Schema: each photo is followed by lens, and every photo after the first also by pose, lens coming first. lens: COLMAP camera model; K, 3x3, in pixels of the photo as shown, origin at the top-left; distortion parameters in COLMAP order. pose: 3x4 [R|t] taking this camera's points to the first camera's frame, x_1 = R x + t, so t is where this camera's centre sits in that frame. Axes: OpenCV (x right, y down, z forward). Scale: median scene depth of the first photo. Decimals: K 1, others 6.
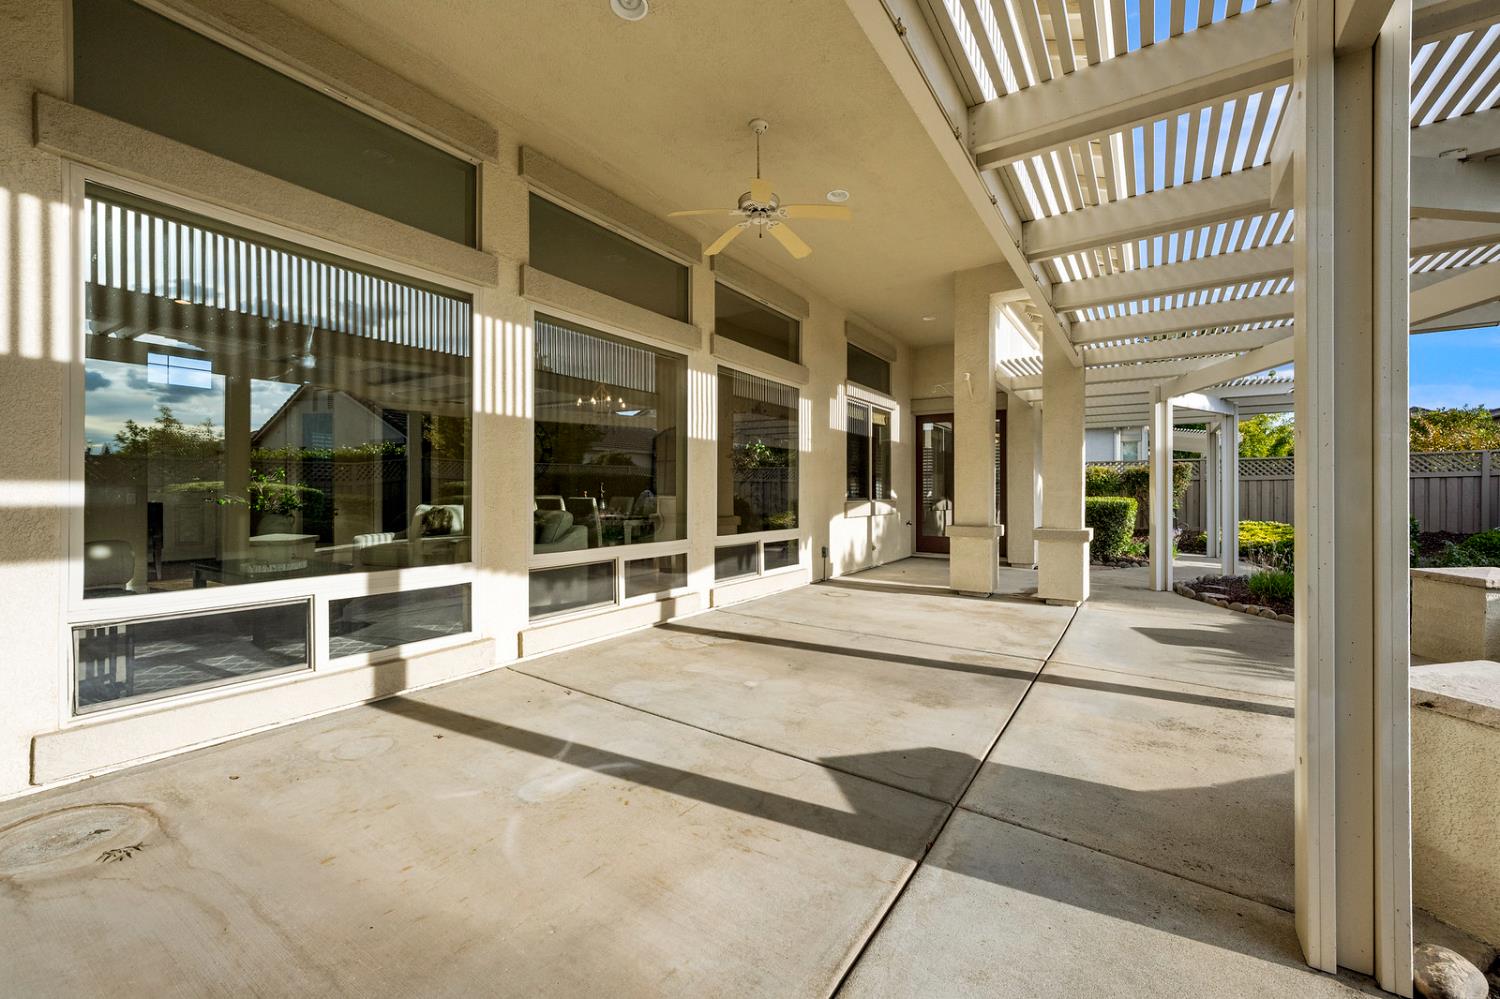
lens RADIAL K [[600.4, 0, 745.2], [0, 600.4, 504.0], [0, 0, 1]] dist [-0.006516, 0.000121]
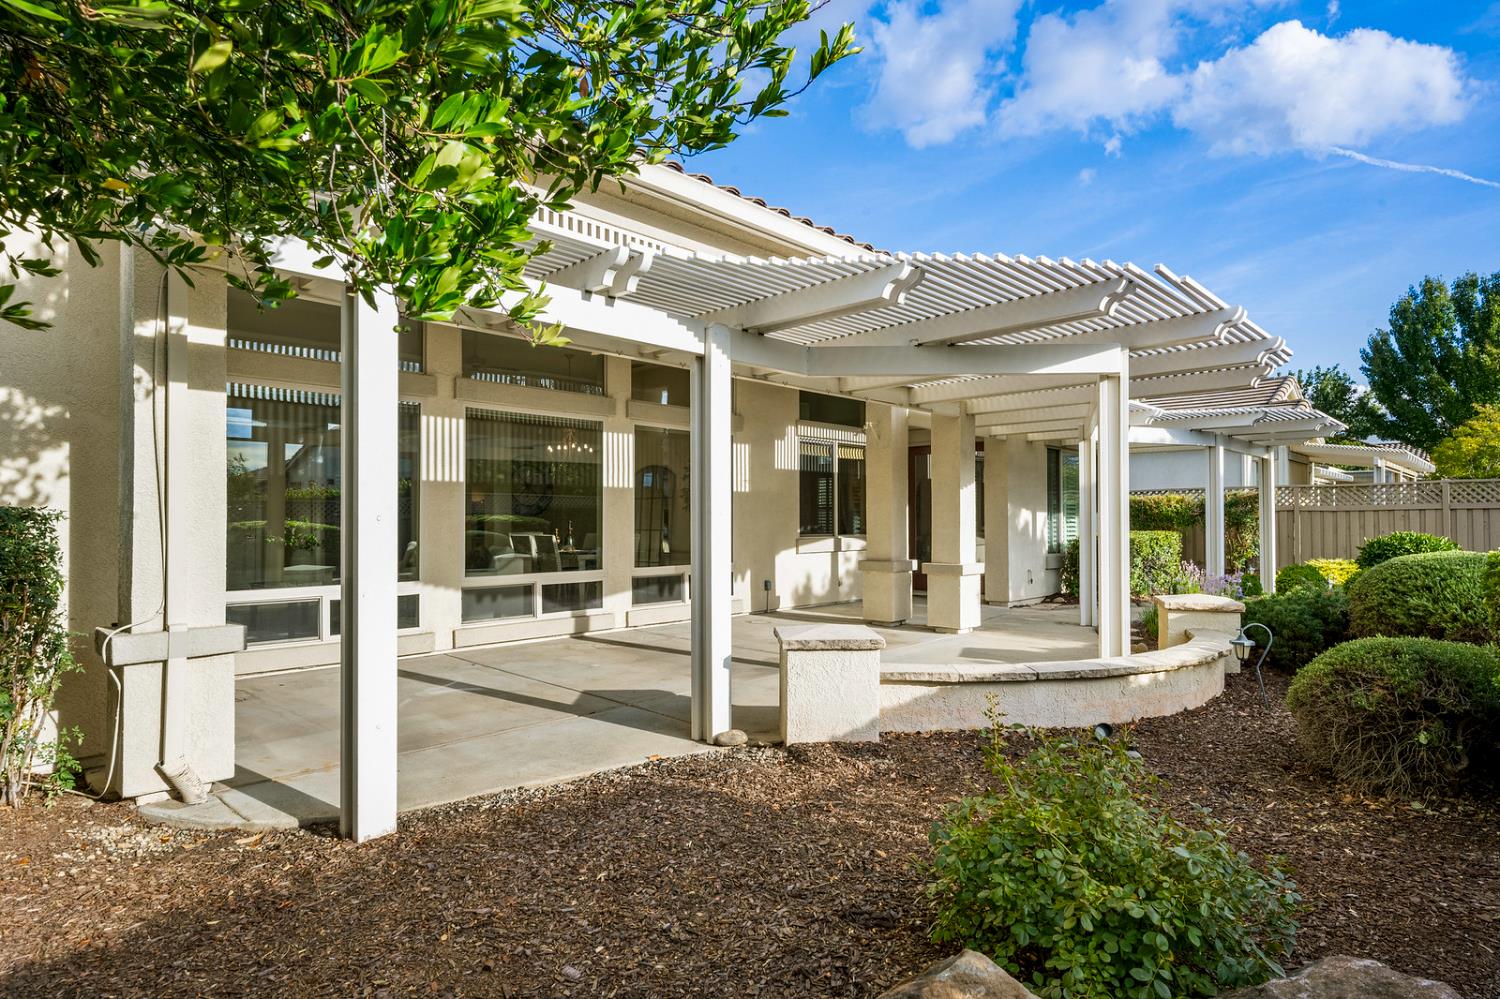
lens RADIAL K [[813.3, 0, 752.5], [0, 813.3, 527.5], [0, 0, 1]] dist [0.004060, 0.000308]
pose [[0.986759, -0.004556, -0.162129, 0.448877], [0.002610, 0.999922, -0.012210, -0.005855], [0.162172, 0.011625, 0.986694, -0.565321]]
